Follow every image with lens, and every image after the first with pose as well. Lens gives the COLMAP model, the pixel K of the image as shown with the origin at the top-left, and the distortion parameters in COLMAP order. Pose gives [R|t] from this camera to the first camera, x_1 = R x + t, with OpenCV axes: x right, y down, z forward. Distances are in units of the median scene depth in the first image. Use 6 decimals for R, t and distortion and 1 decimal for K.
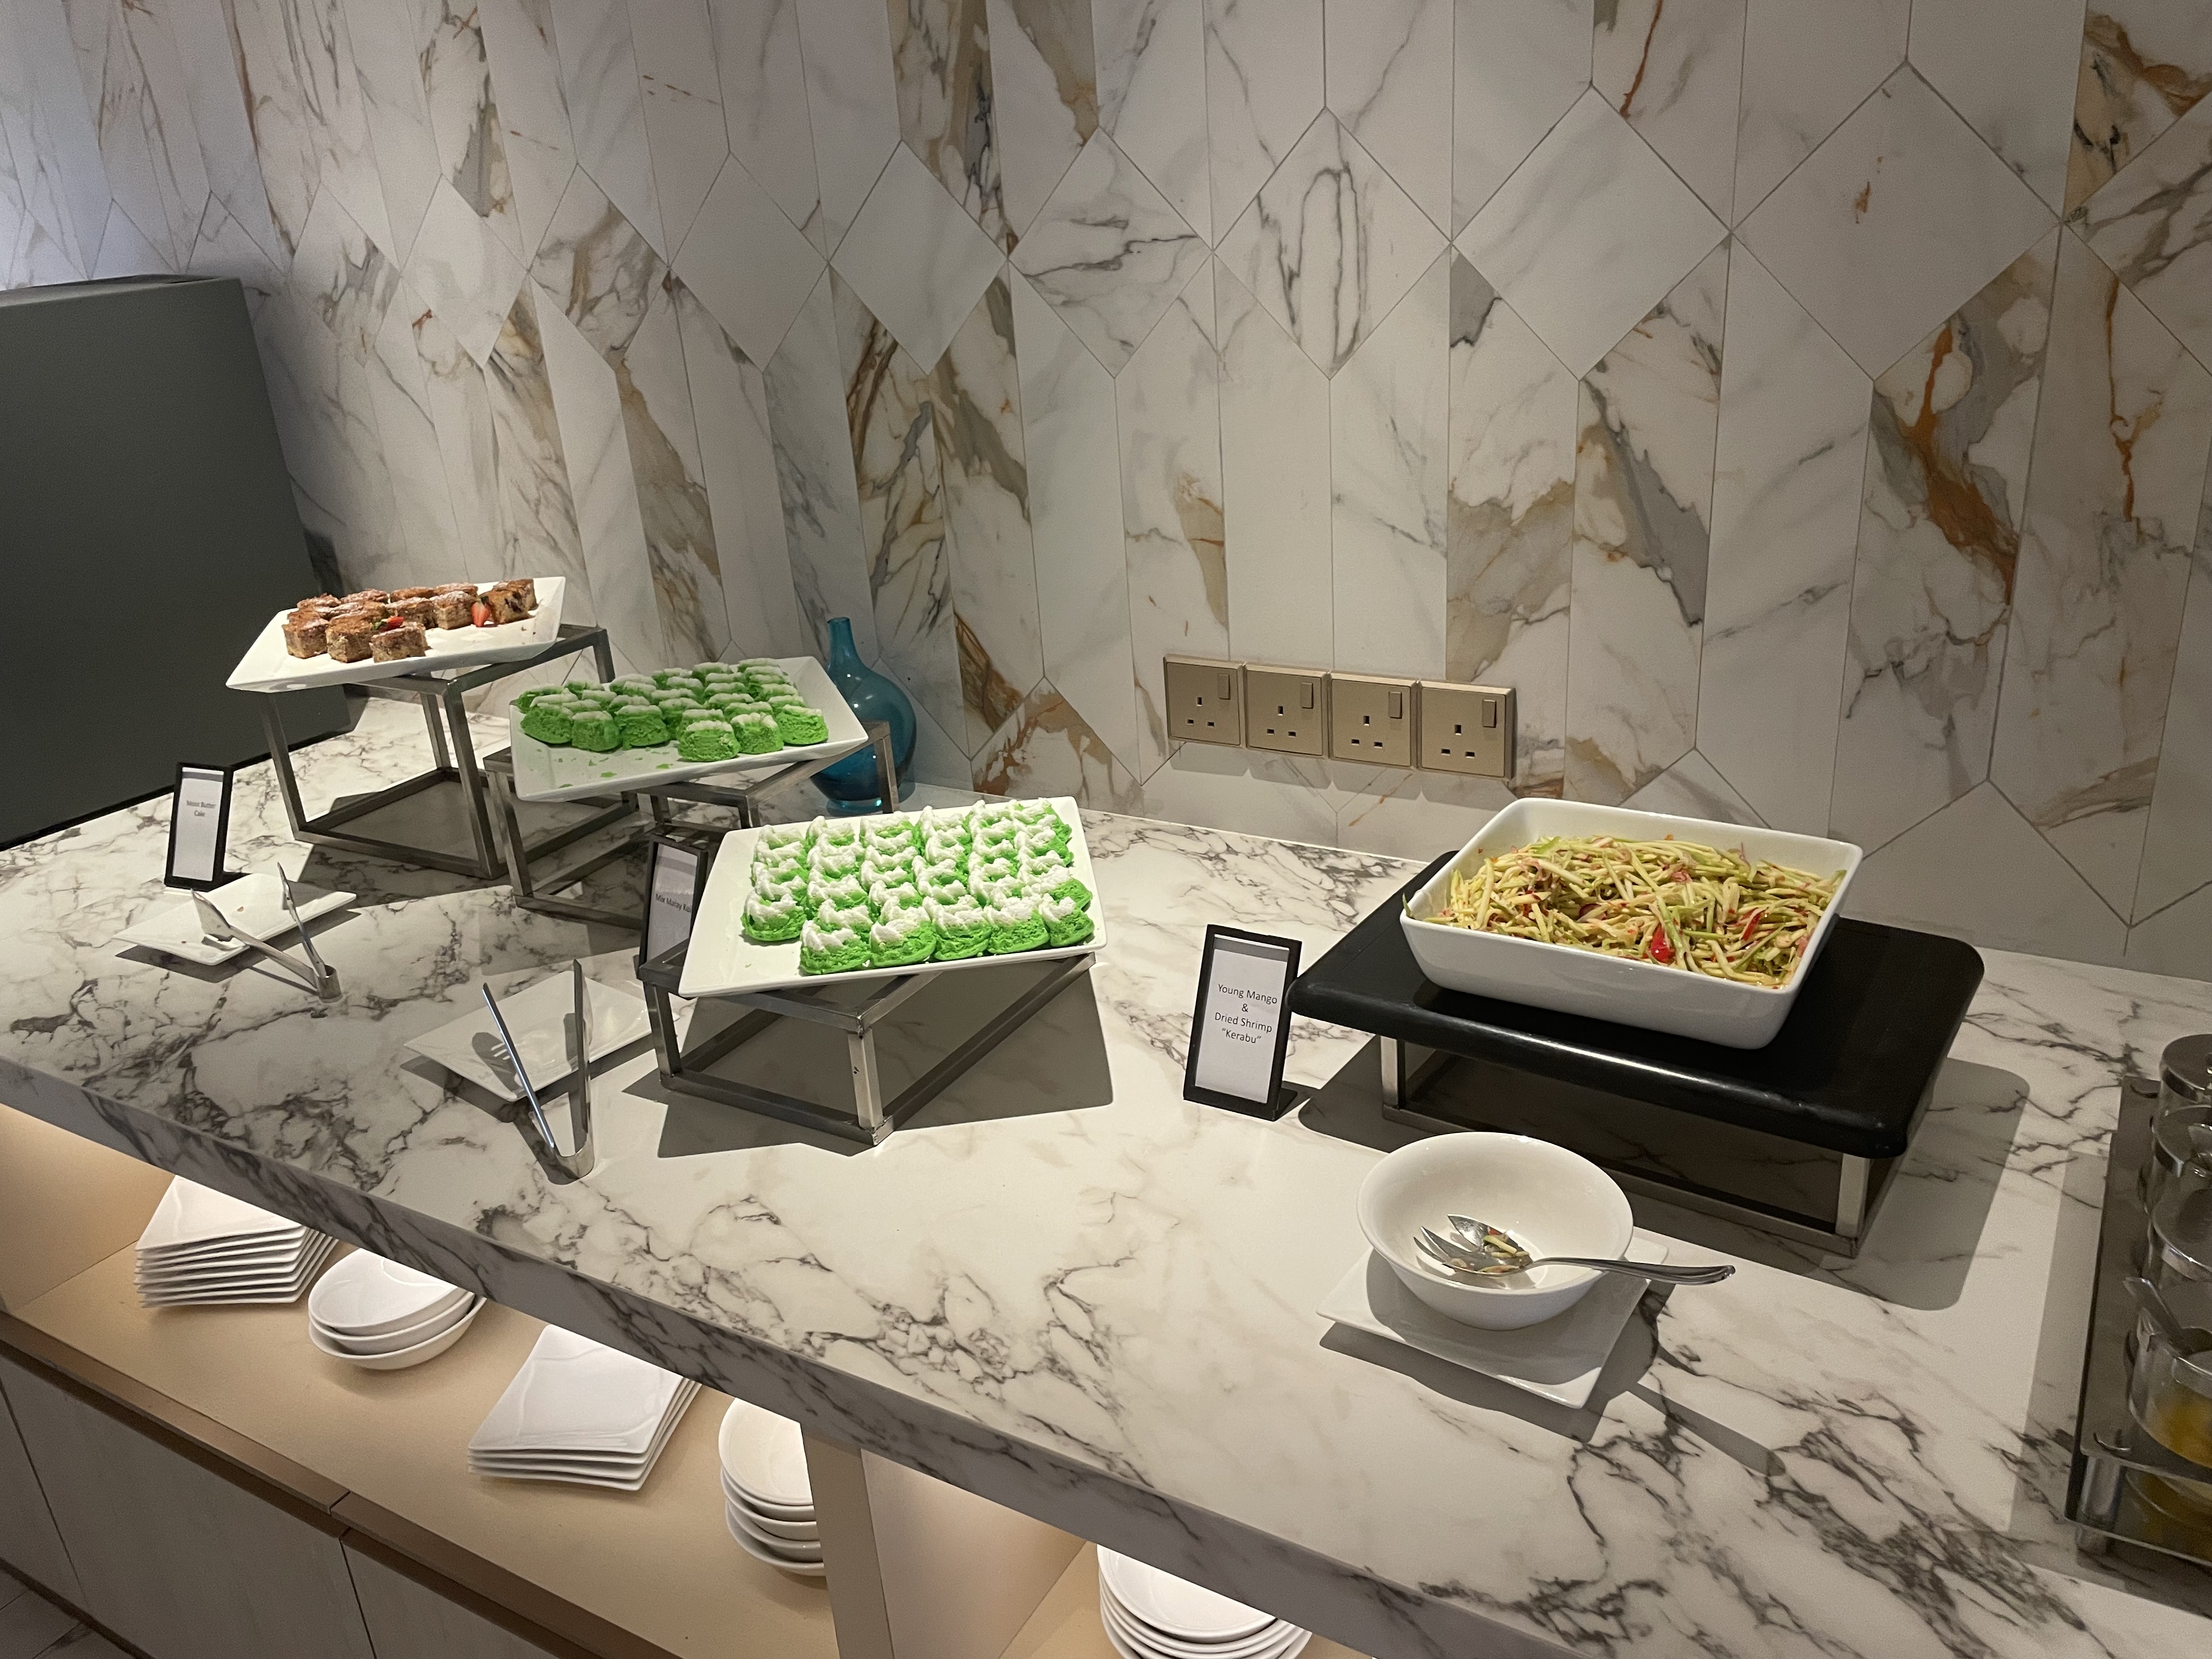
lens RADIAL K [[1685.1, 0, 1097.6], [0, 1685.1, 832.2], [0, 0, 1]] dist [0.081660, -0.117405]
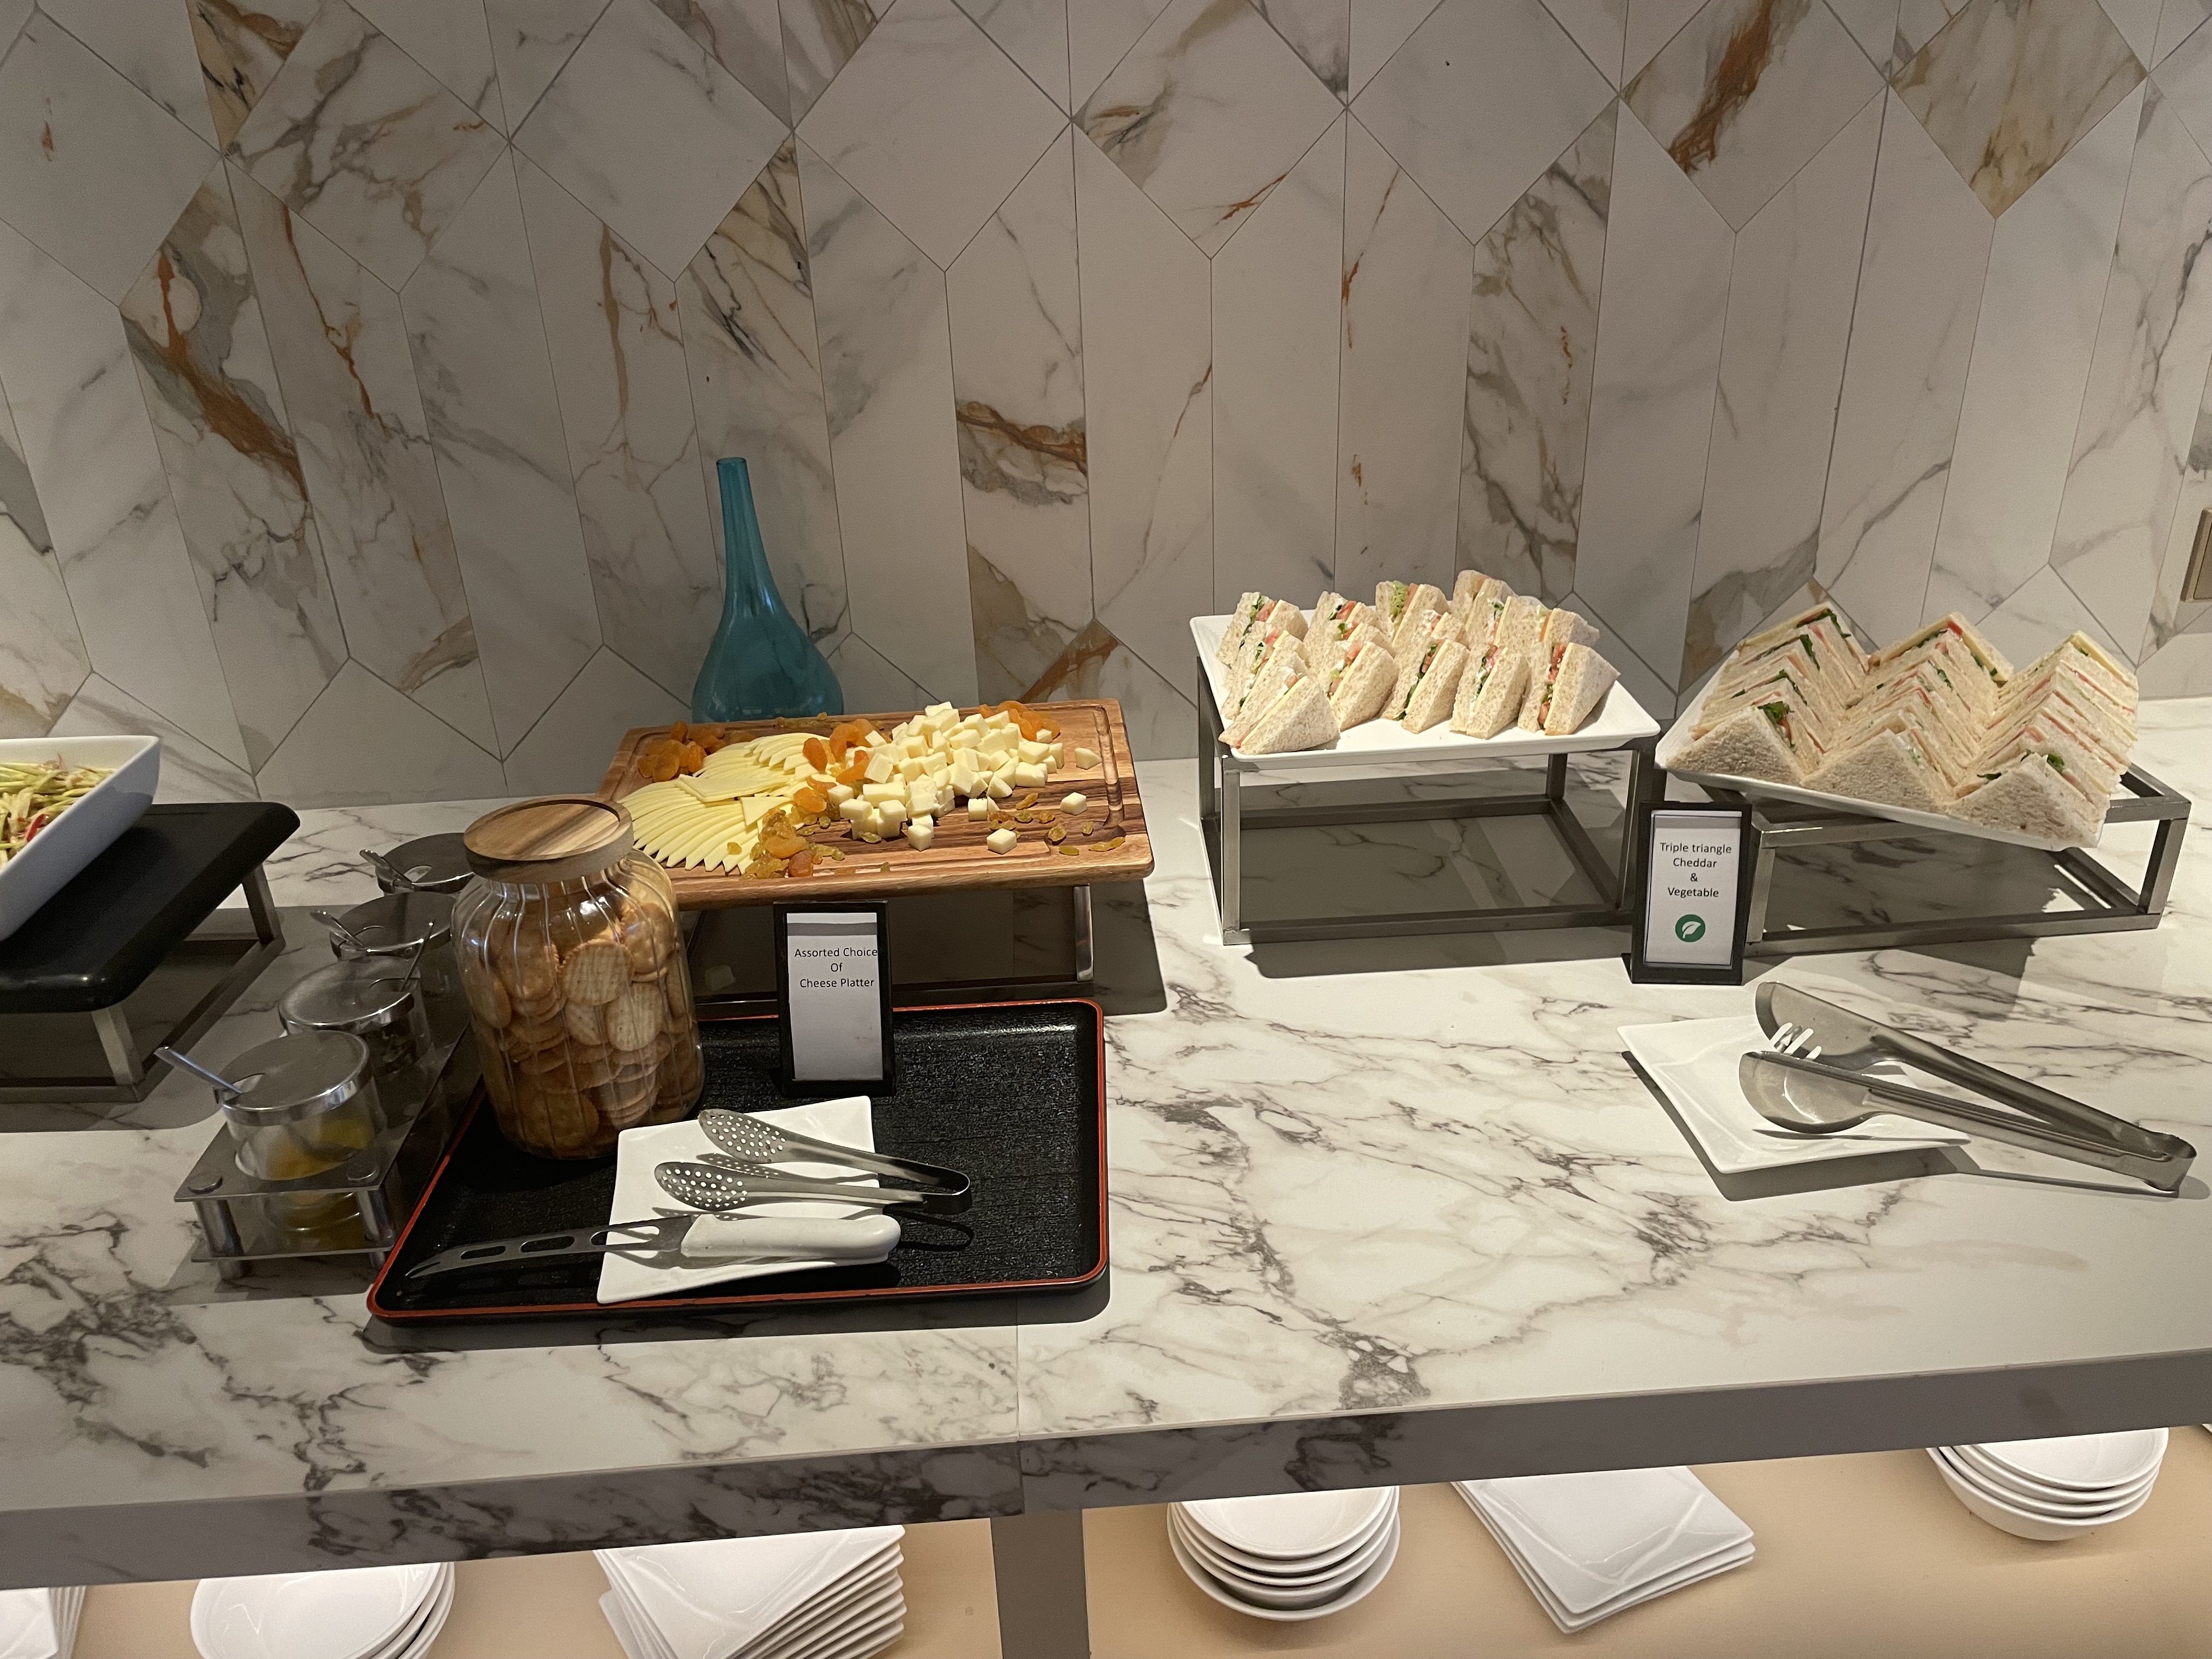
lens RADIAL K [[1685.1, 0, 1097.6], [0, 1685.1, 832.2], [0, 0, 1]] dist [0.081660, -0.117405]
pose [[0.825782, -0.212452, 0.522445, 0.345378], [0.193182, 0.976851, 0.091889, 0.080480], [-0.529872, 0.025047, 0.847707, -0.233013]]
